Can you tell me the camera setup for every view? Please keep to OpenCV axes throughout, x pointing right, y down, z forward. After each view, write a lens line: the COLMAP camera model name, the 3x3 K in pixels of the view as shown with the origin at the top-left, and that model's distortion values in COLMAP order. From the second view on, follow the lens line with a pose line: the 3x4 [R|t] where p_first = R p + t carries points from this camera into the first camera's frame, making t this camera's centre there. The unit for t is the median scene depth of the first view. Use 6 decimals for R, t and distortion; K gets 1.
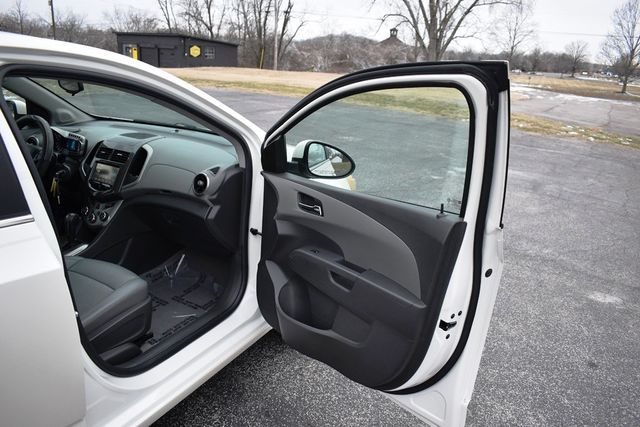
lens RADIAL K [[493.8, 0, 320.0], [0, 493.8, 213.5], [0, 0, 1]] dist [-0.093467, 0.010725]
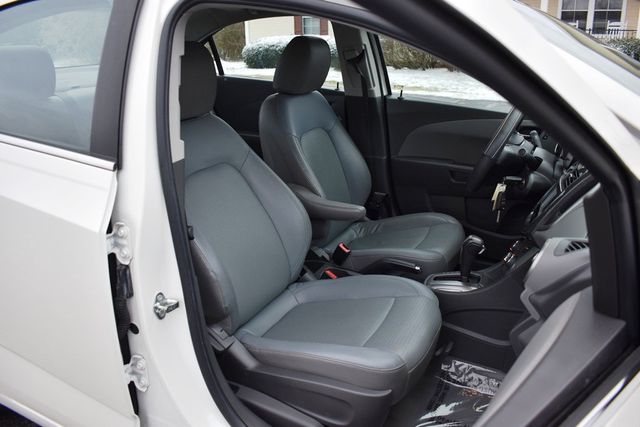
lens RADIAL K [[515.5, 0, 320.0], [0, 515.5, 213.5], [0, 0, 1]] dist [-0.094137, 0.010225]
pose [[0.022816, 0.269829, -0.962638, 0.007933], [-0.313250, 0.916331, 0.249425, -0.006768], [0.949397, 0.295855, 0.105431, 0.033769]]
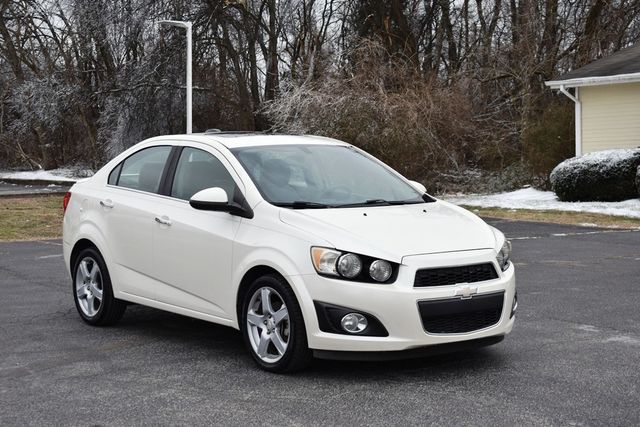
lens RADIAL K [[1176.8, 0, 320.0], [0, 1176.8, 213.5], [0, 0, 1]] dist [0.017733, 0.003750]
pose [[-0.434681, -0.009005, -0.900540, 0.144892], [-0.303530, 0.942909, 0.137082, -0.031081], [0.847893, 0.332928, -0.412598, 0.128000]]
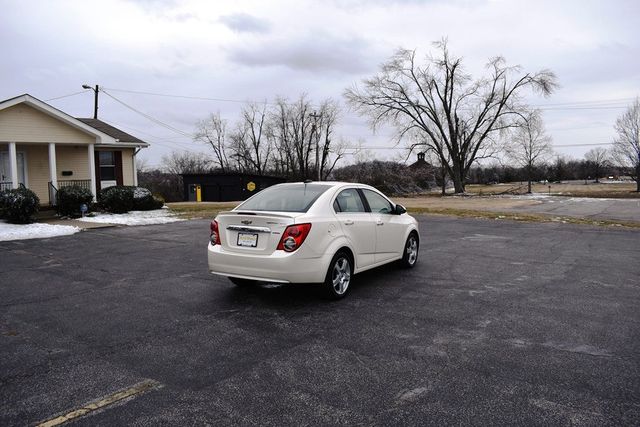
lens RADIAL K [[493.8, 0, 320.0], [0, 493.8, 213.5], [0, 0, 1]] dist [-0.093467, 0.010725]
pose [[0.995281, -0.069183, -0.068042, -0.021175], [0.050012, 0.966619, -0.251290, 0.040479], [0.083156, 0.246701, 0.965517, -0.131936]]
